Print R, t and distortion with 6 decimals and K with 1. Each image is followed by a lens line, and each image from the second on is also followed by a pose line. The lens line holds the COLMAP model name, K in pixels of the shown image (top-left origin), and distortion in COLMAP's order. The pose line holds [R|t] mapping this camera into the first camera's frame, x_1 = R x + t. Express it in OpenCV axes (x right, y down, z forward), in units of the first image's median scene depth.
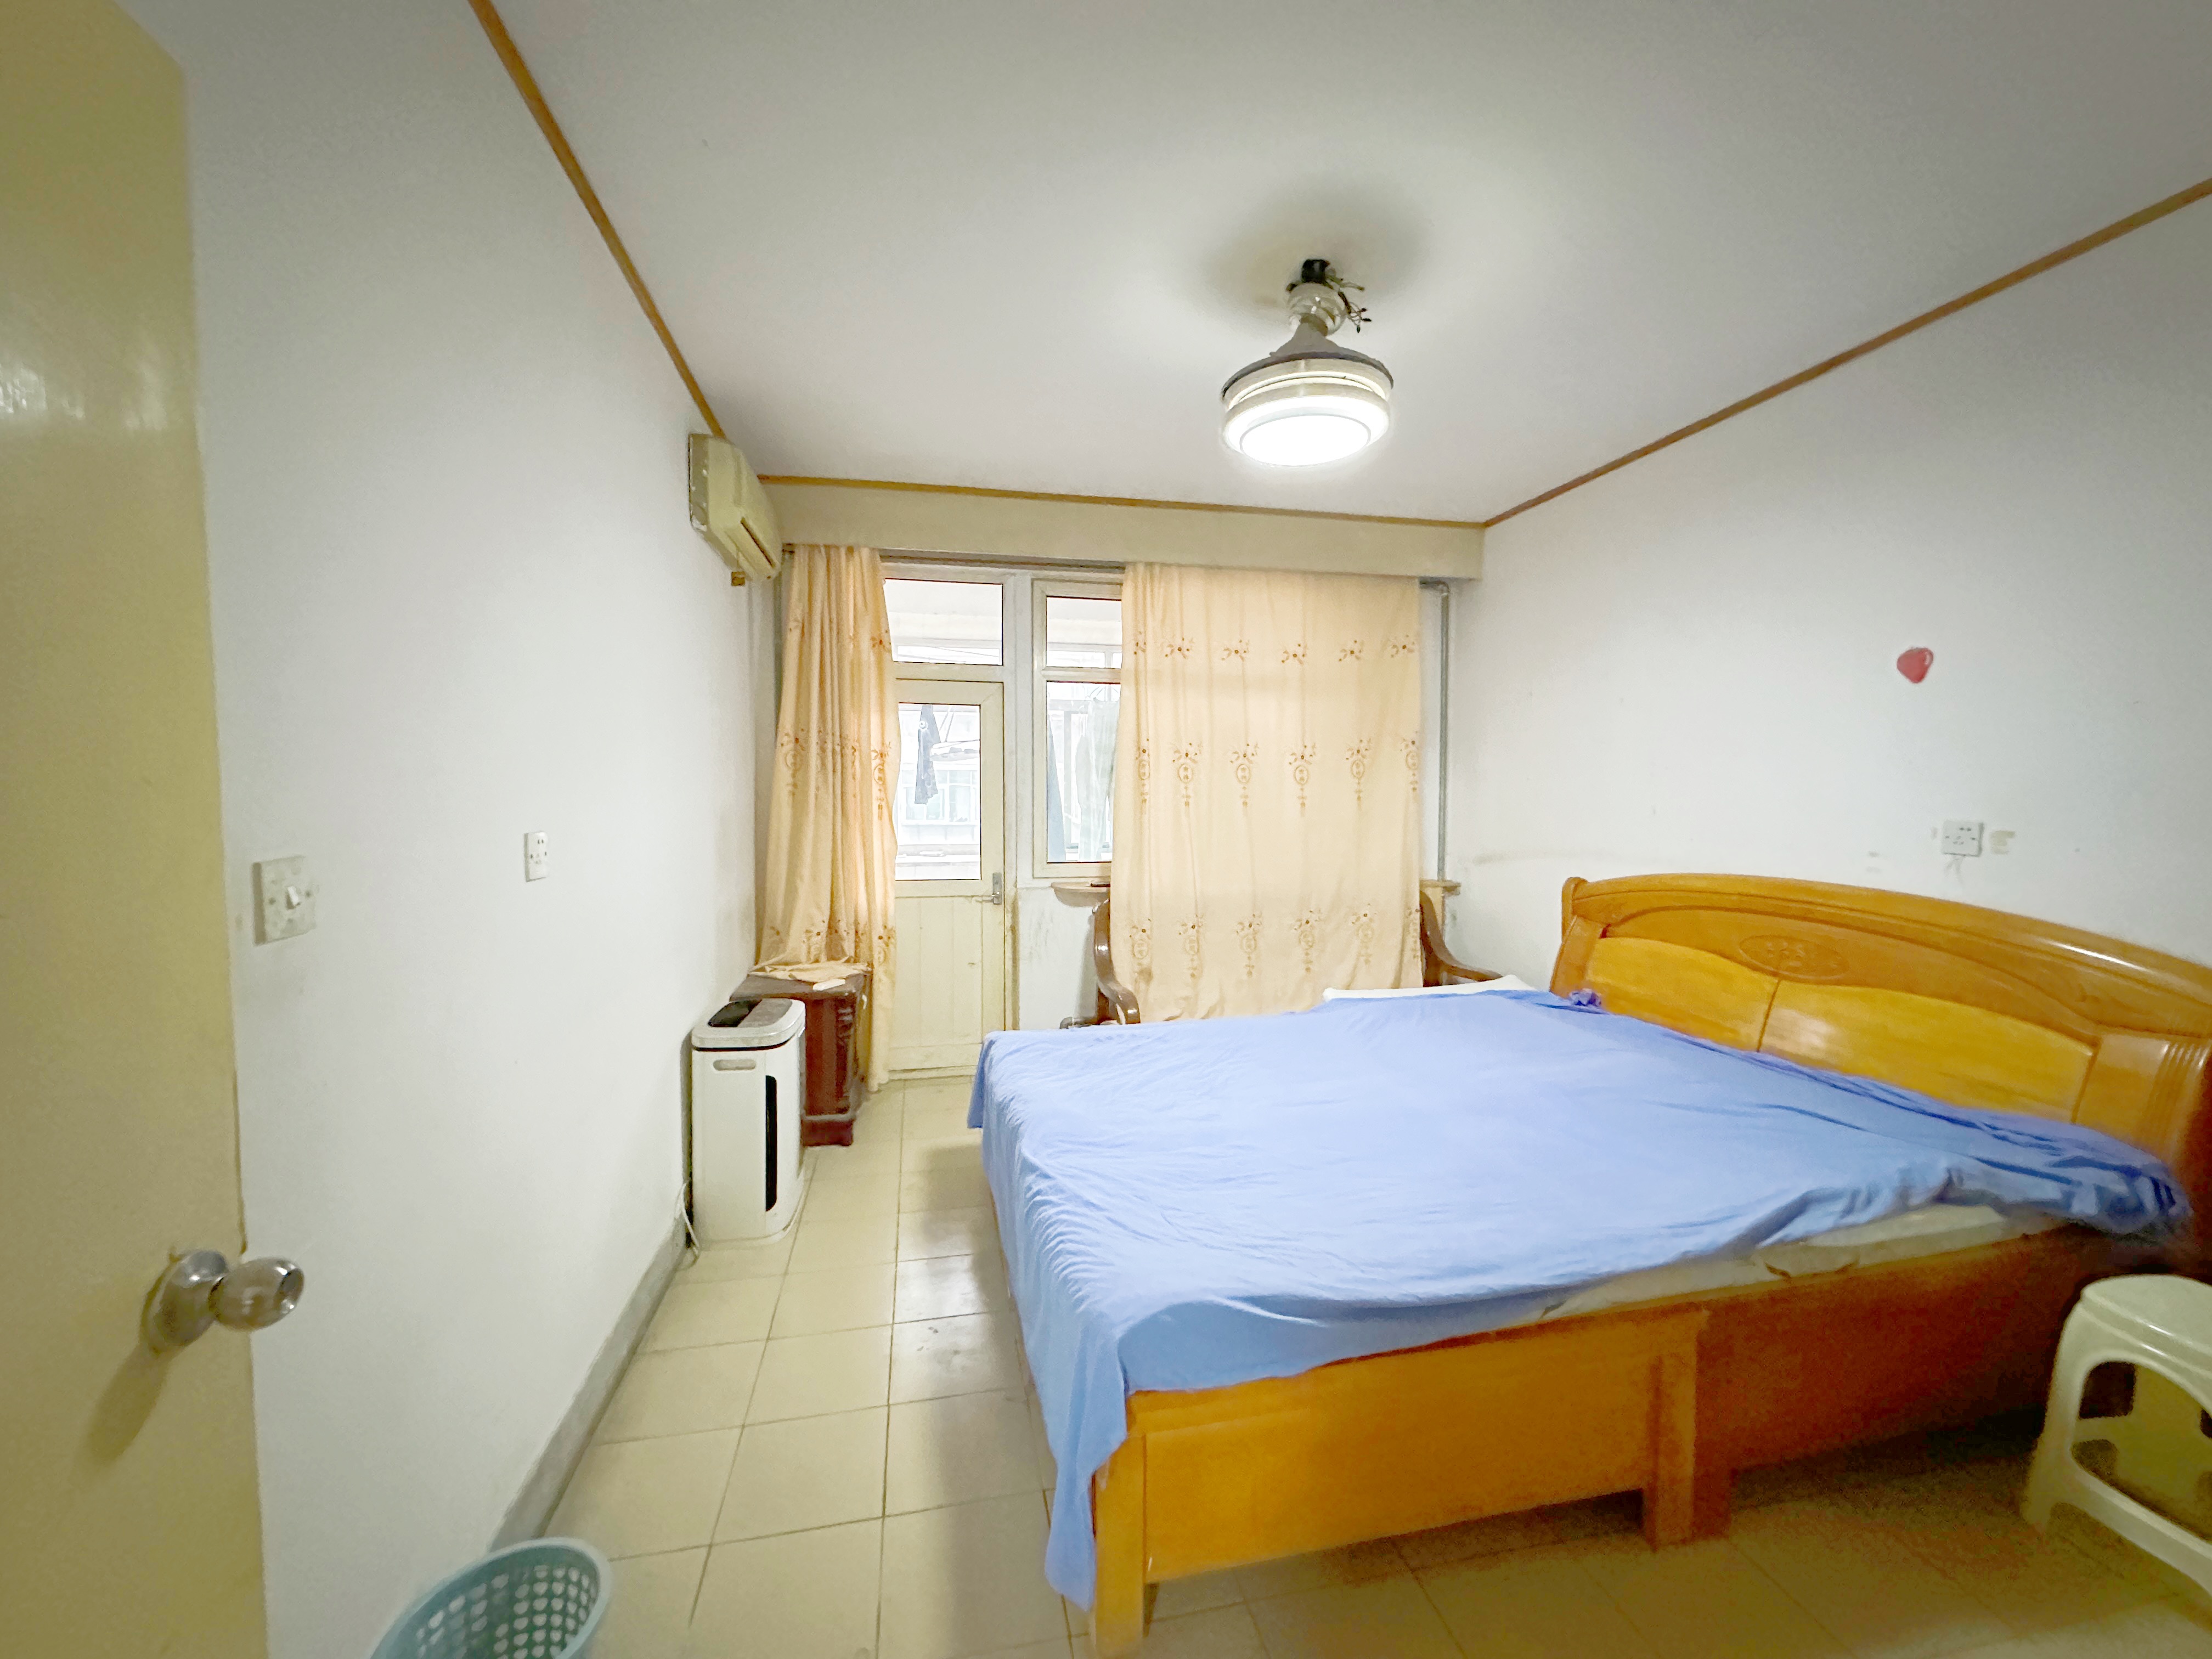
lens RADIAL K [[881.2, 0, 1112.6], [0, 881.2, 827.9], [0, 0, 1]] dist [0.001976, 0.000158]
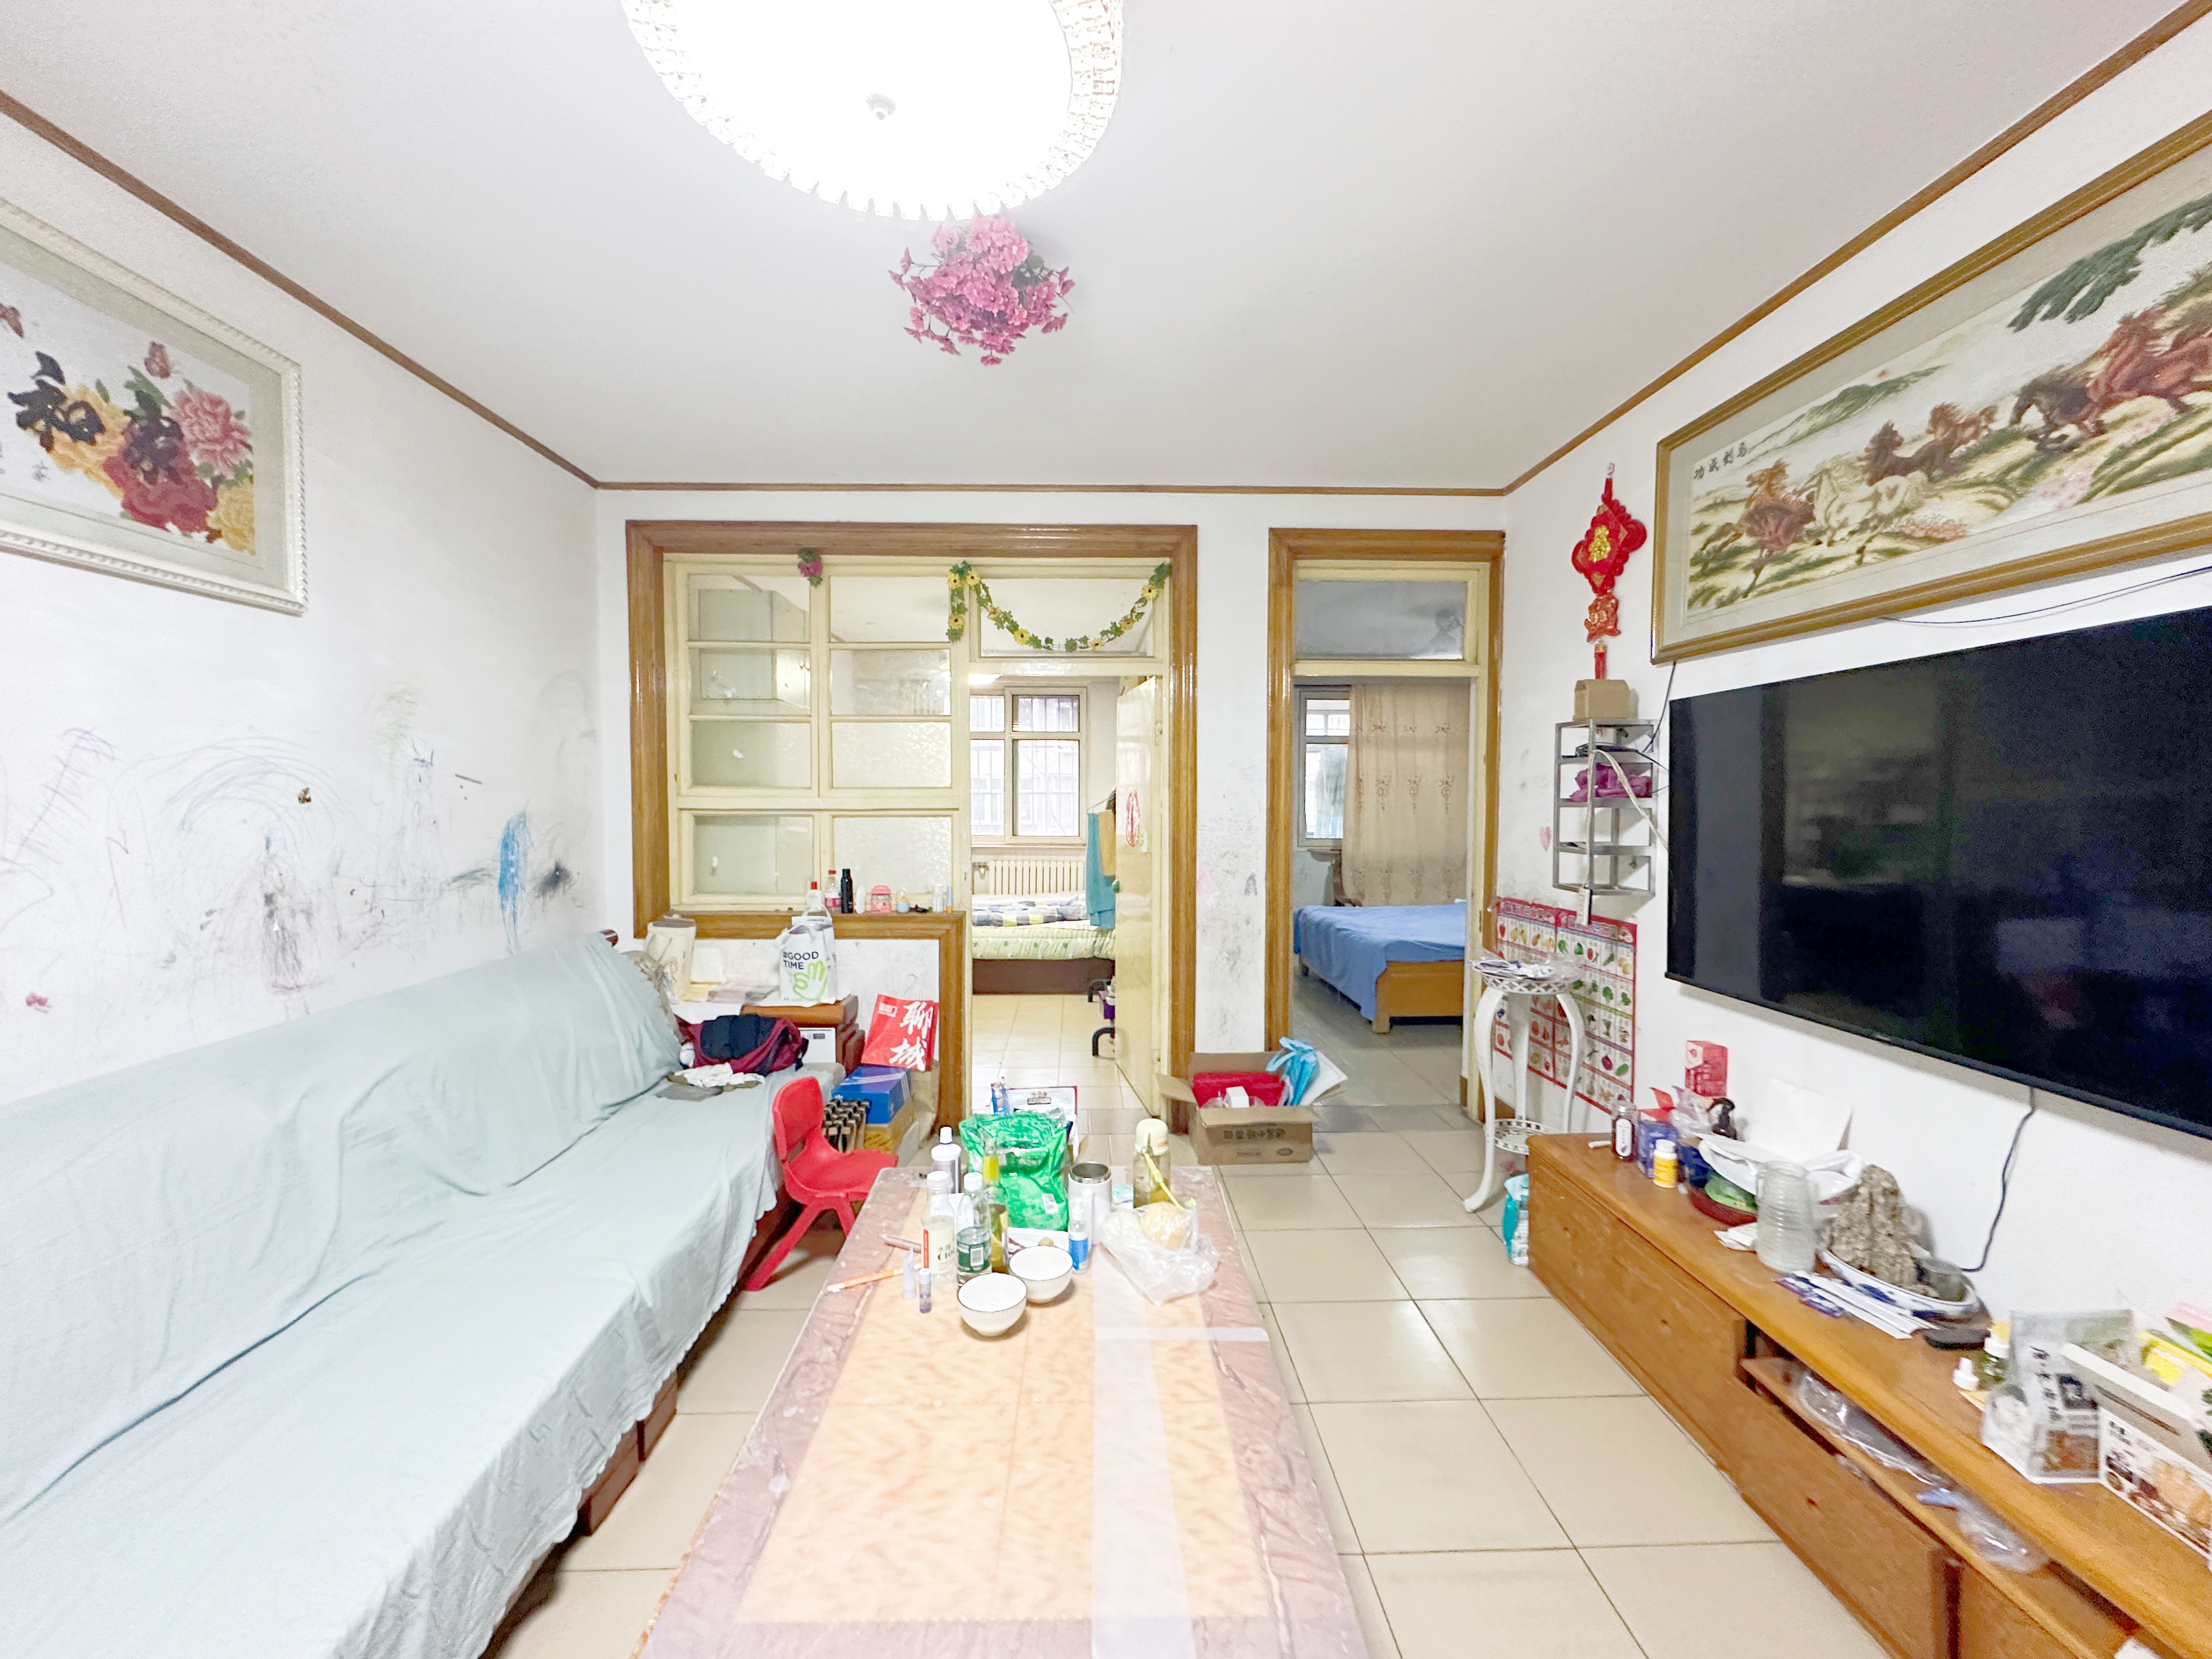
lens RADIAL K [[881.2, 0, 1104.4], [0, 881.2, 823.1], [0, 0, 1]] dist [0.001976, 0.000158]
pose [[0.983931, 0.005913, -0.178449, -0.165382], [-0.007701, 0.999927, -0.009332, 0.029066], [0.178381, 0.010557, 0.983905, -0.973198]]
